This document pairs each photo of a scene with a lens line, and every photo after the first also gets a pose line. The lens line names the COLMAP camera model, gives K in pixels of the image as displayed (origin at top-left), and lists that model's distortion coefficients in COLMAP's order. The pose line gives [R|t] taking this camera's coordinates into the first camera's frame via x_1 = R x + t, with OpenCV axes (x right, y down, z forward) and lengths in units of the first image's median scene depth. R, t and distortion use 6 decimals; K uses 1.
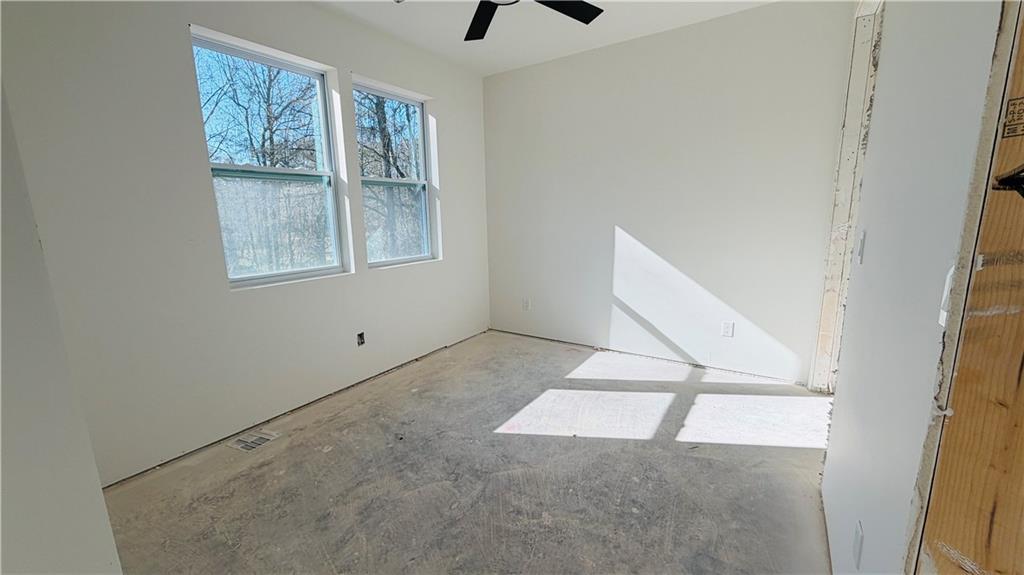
lens RADIAL K [[408.8, 0, 512.0], [0, 408.8, 287.5], [0, 0, 1]] dist [-0.000261, -0.000183]
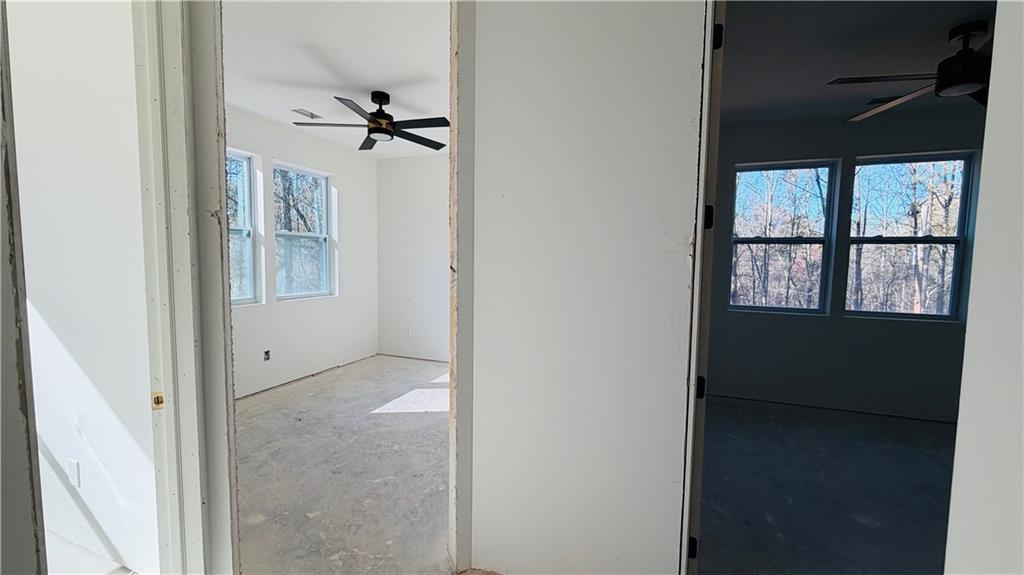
lens RADIAL K [[408.8, 0, 512.0], [0, 408.8, 287.5], [0, 0, 1]] dist [-0.000261, -0.000183]
pose [[0.974944, 0.019770, 0.221569, 0.098505], [0.004788, 0.993947, -0.109755, 0.064044], [-0.222398, 0.108065, 0.968948, -0.472050]]
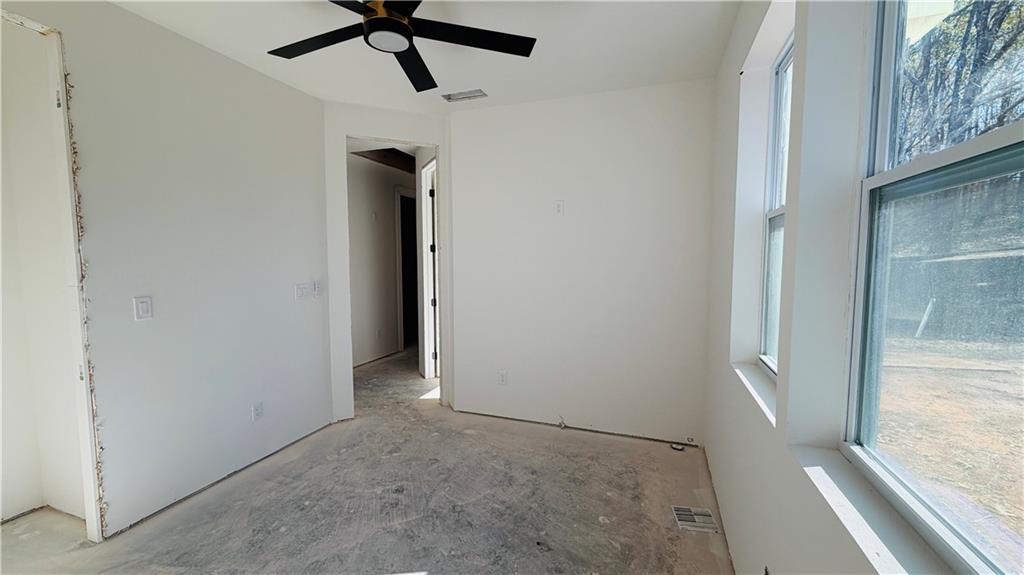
lens RADIAL K [[408.8, 0, 512.0], [0, 408.8, 287.5], [0, 0, 1]] dist [-0.000261, -0.000183]
pose [[-0.970902, 0.039740, -0.236155, -0.034349], [-0.021573, 0.967611, 0.251522, -0.289558], [0.238502, 0.249297, -0.938599, 1.369046]]
